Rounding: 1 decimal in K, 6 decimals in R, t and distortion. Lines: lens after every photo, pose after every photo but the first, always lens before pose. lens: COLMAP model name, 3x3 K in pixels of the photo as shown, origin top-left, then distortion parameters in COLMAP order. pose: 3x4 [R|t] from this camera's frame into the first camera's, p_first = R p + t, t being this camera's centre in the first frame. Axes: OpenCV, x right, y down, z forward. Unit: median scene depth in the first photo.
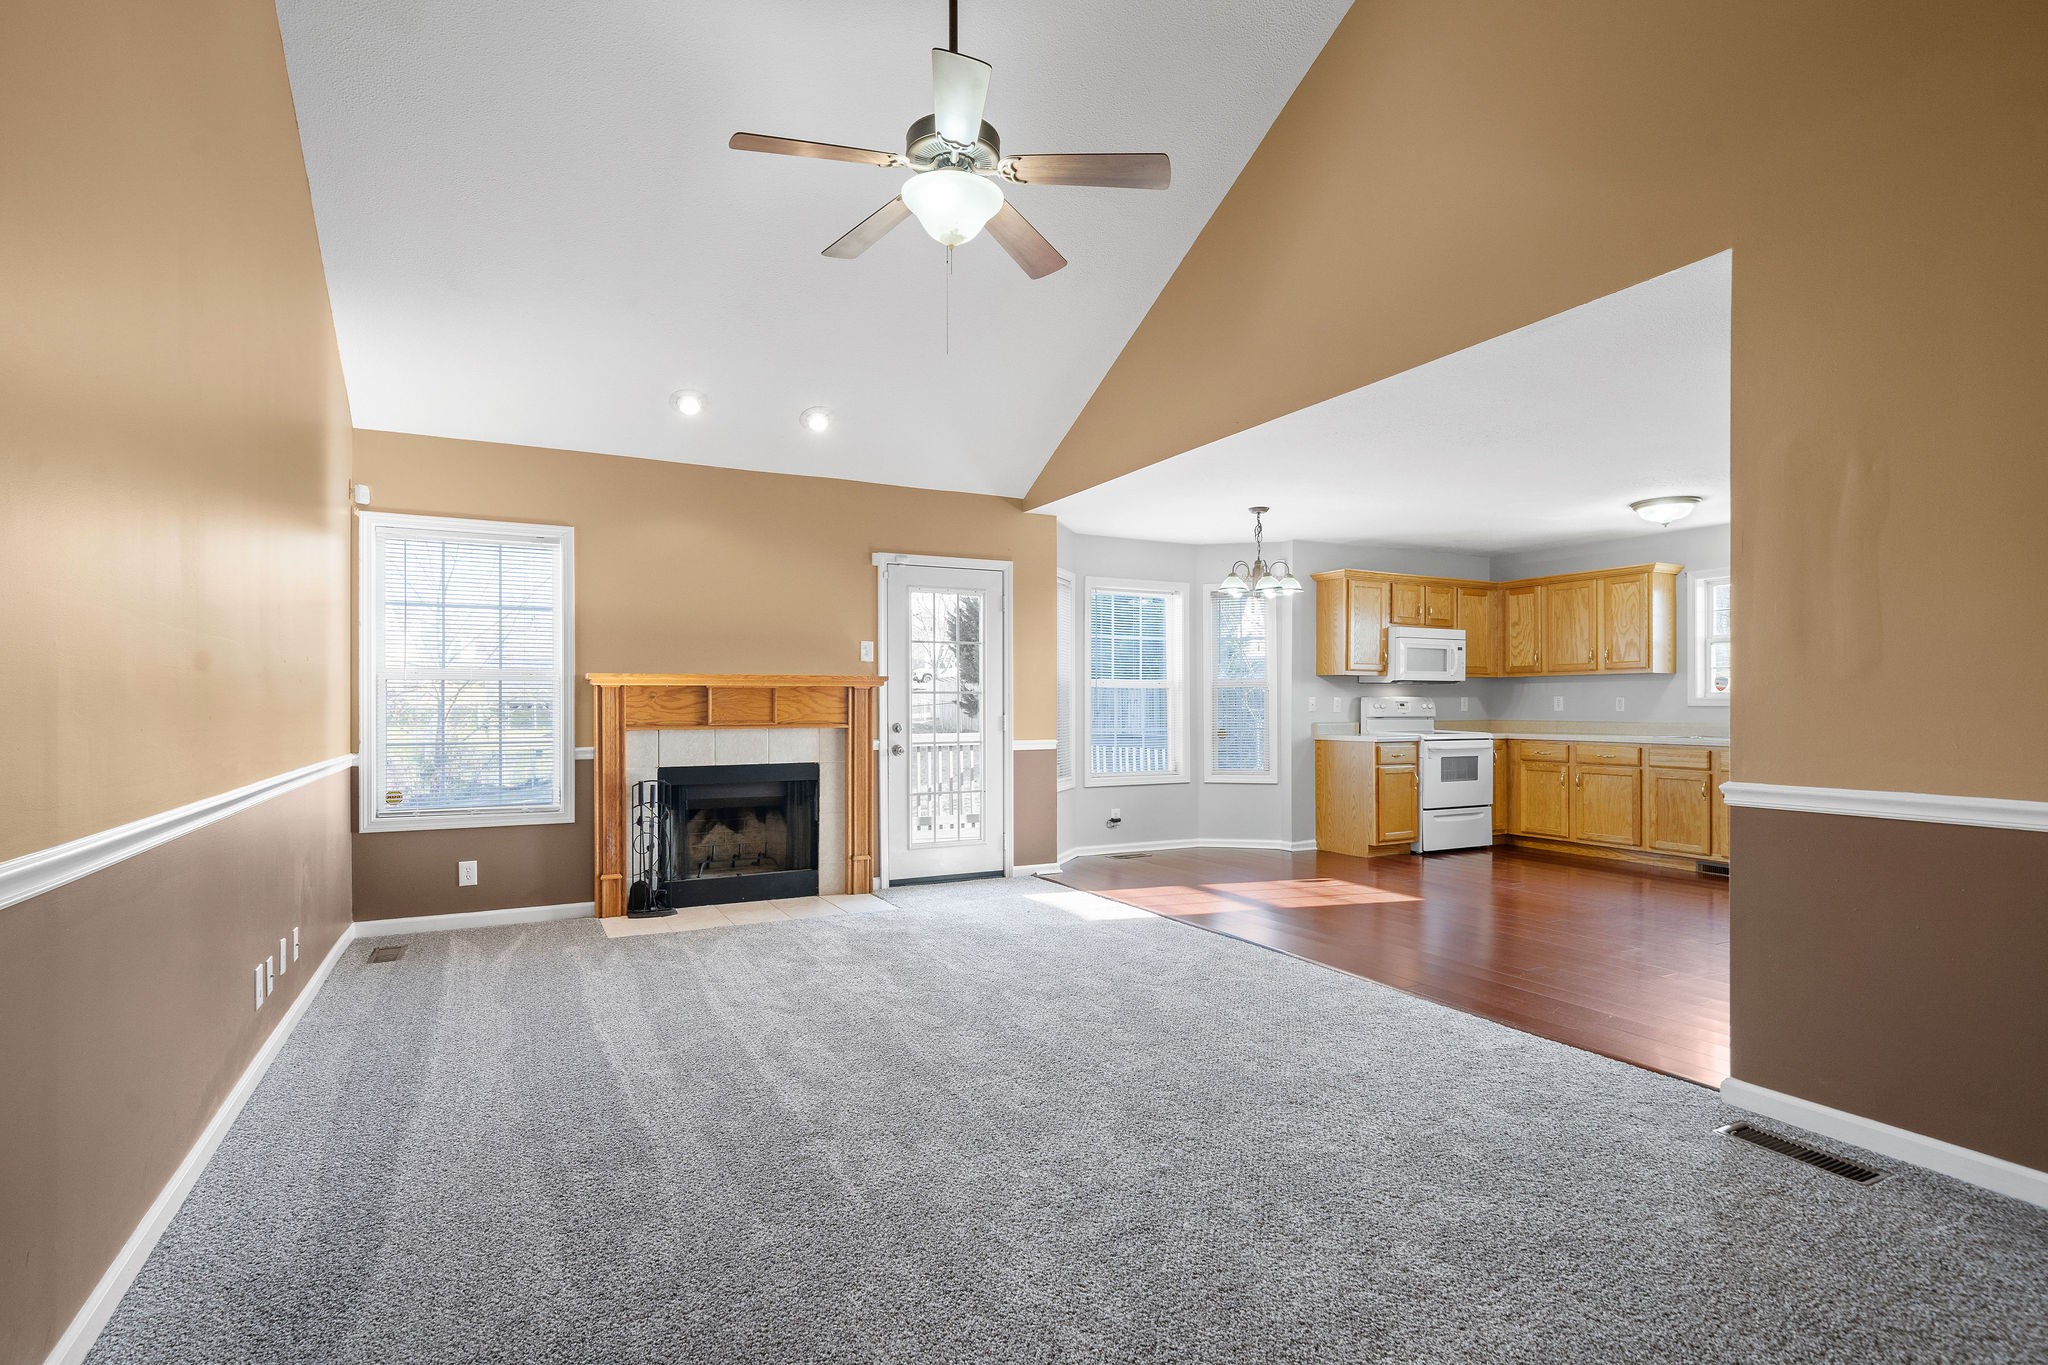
lens RADIAL K [[1006.4, 0, 1022.2], [0, 1006.4, 698.6], [0, 0, 1]] dist [0.017975, 0.001069]
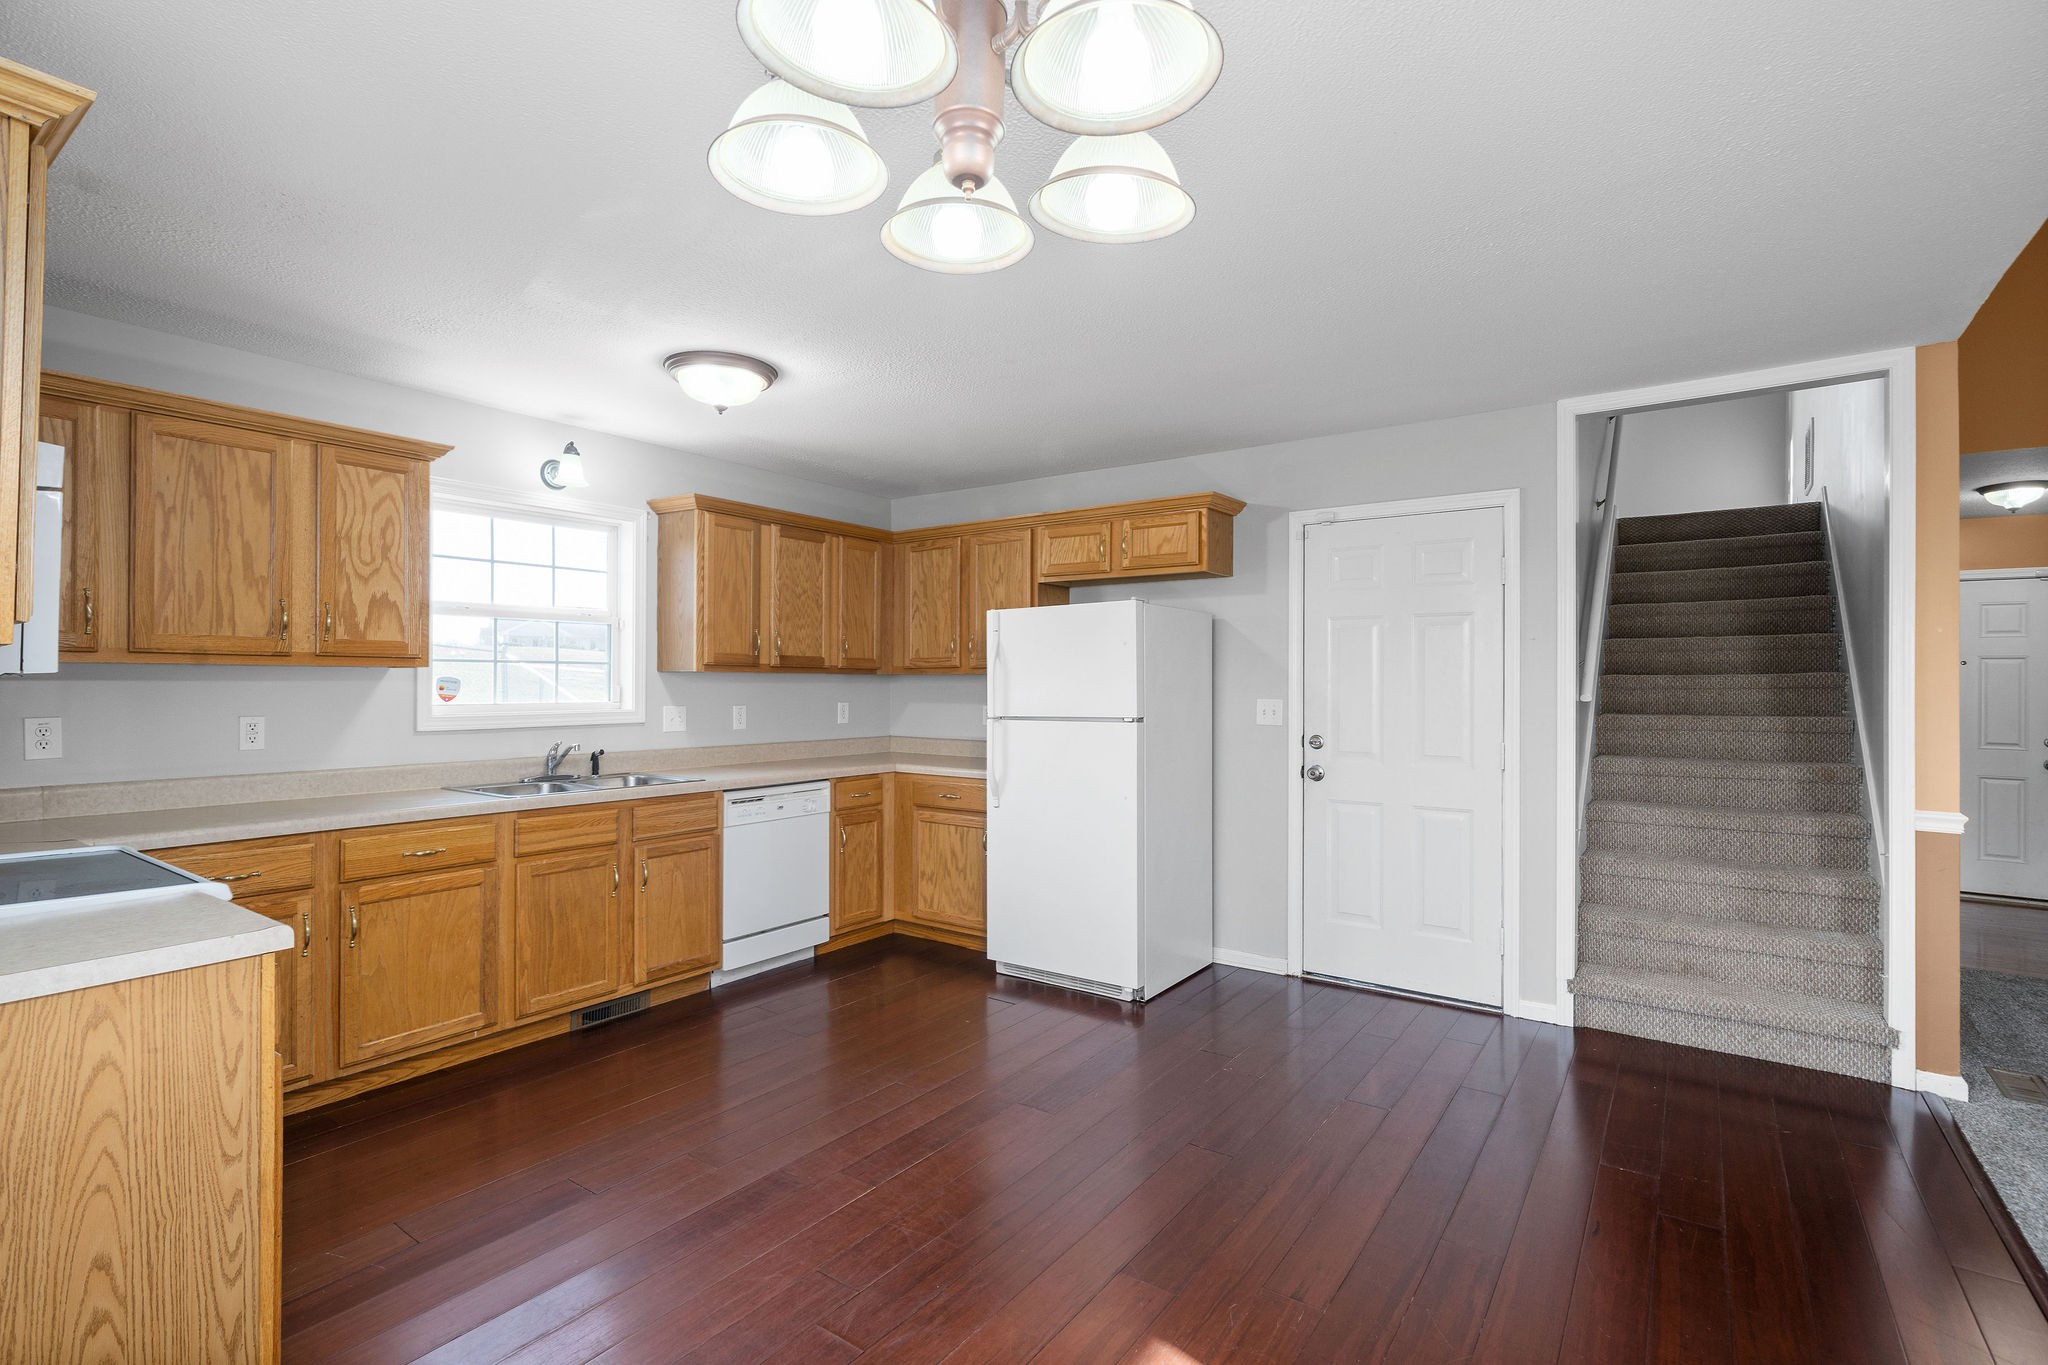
lens RADIAL K [[954.1, 0, 1009.5], [0, 954.1, 681.1], [0, 0, 1]] dist [-0.004642, -0.000083]
pose [[-0.446996, 0.003779, 0.894528, 0.096775], [-0.005080, 0.999964, -0.006763, -0.019311], [-0.894521, -0.007568, -0.446961, 1.073052]]
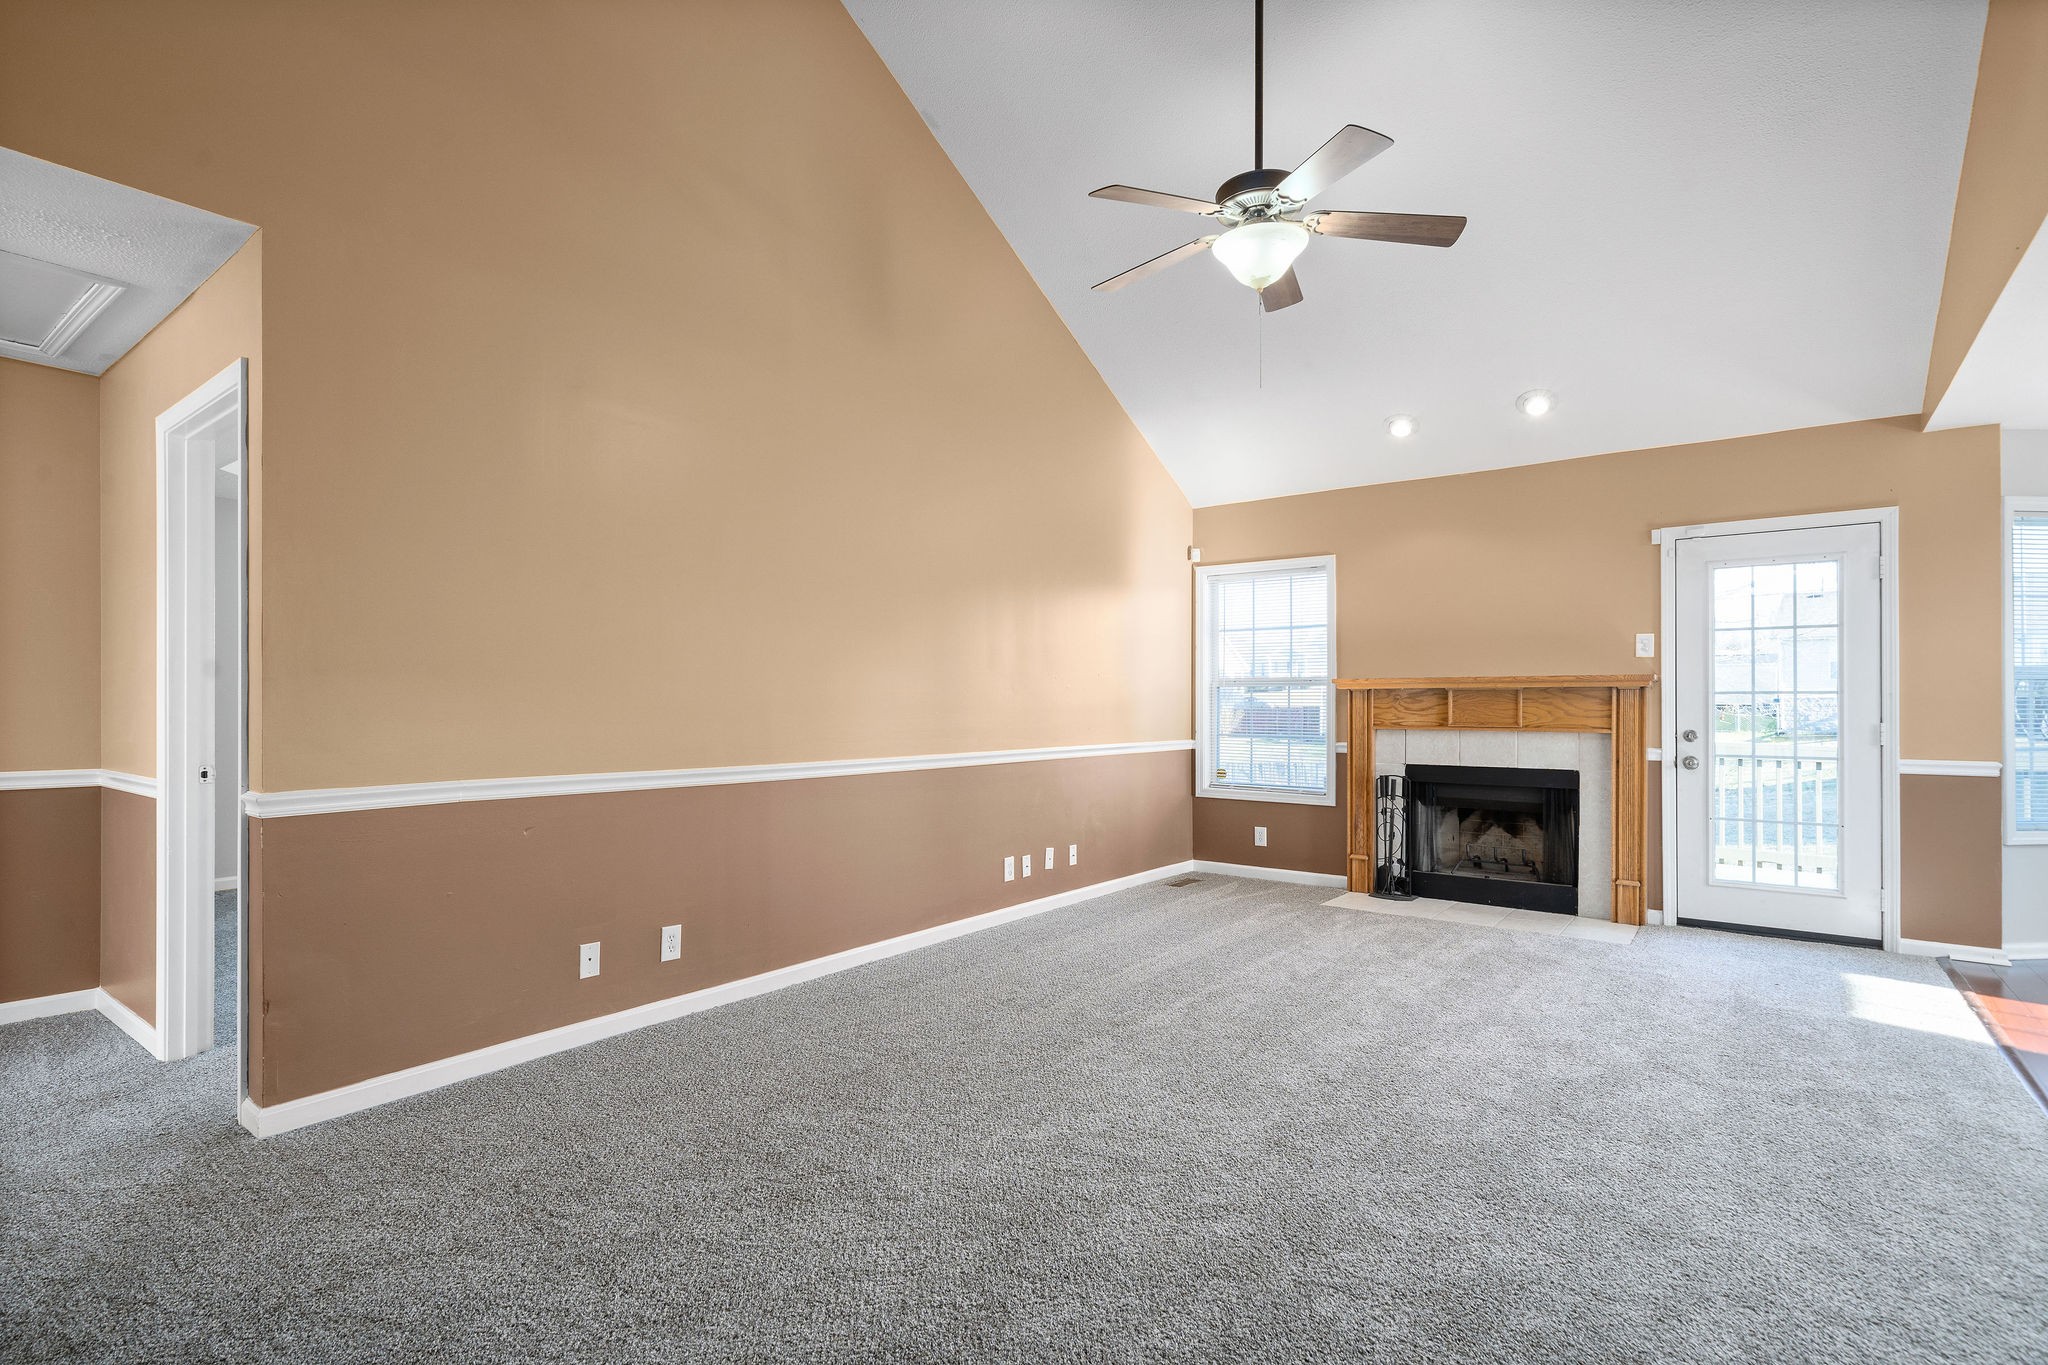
lens RADIAL K [[1006.4, 0, 1034.4], [0, 1006.4, 699.9], [0, 0, 1]] dist [0.017975, 0.001069]
pose [[0.430703, -0.002770, -0.902489, 0.383622], [-0.000270, 0.999995, -0.003198, 0.002367], [0.902493, 0.001621, 0.430701, 0.148456]]
